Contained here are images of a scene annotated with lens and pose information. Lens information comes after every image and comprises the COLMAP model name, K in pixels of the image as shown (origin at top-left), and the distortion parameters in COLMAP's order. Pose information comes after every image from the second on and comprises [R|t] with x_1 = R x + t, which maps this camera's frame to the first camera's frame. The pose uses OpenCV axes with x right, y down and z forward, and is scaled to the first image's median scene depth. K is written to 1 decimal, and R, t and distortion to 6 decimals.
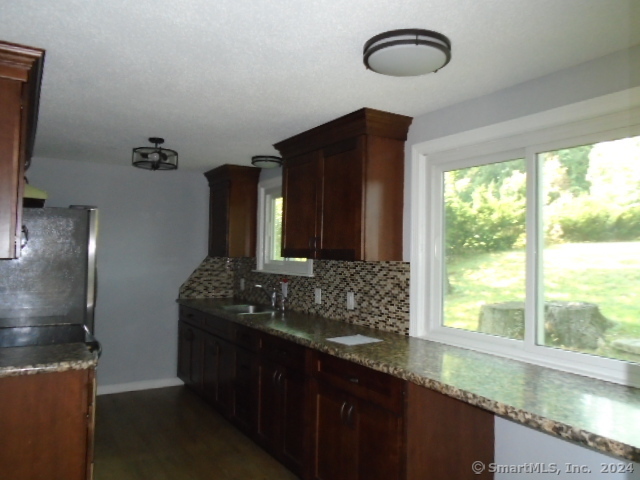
lens RADIAL K [[485.1, 0, 321.8], [0, 485.1, 237.6], [0, 0, 1]] dist [-0.025975, 0.014013]
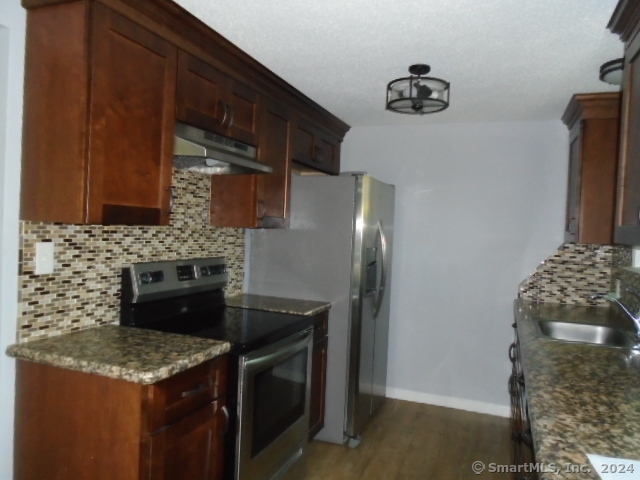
lens RADIAL K [[485.1, 0, 321.8], [0, 485.1, 237.6], [0, 0, 1]] dist [-0.025975, 0.014013]
pose [[0.603149, 0.027098, -0.797168, 0.148229], [-0.006821, 0.999561, 0.028817, 0.024189], [0.797599, -0.011944, 0.603070, 0.506773]]
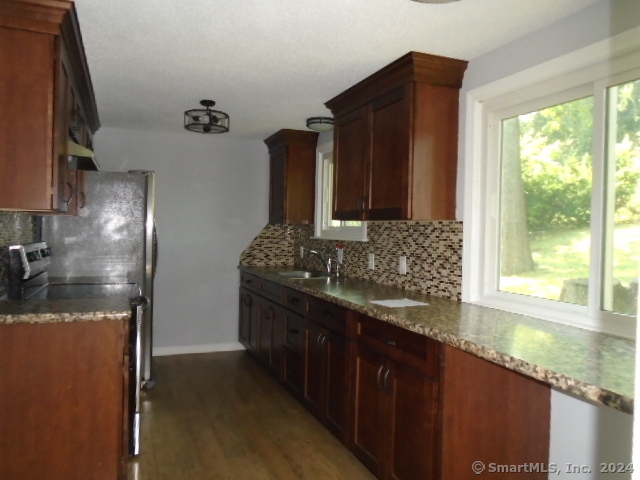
lens RADIAL K [[485.1, 0, 321.8], [0, 485.1, 237.6], [0, 0, 1]] dist [-0.025975, 0.014013]
pose [[0.986106, 0.005218, -0.166035, 0.062596], [0.002181, 0.999014, 0.044348, 0.035782], [0.166103, -0.044094, 0.985122, 0.047687]]
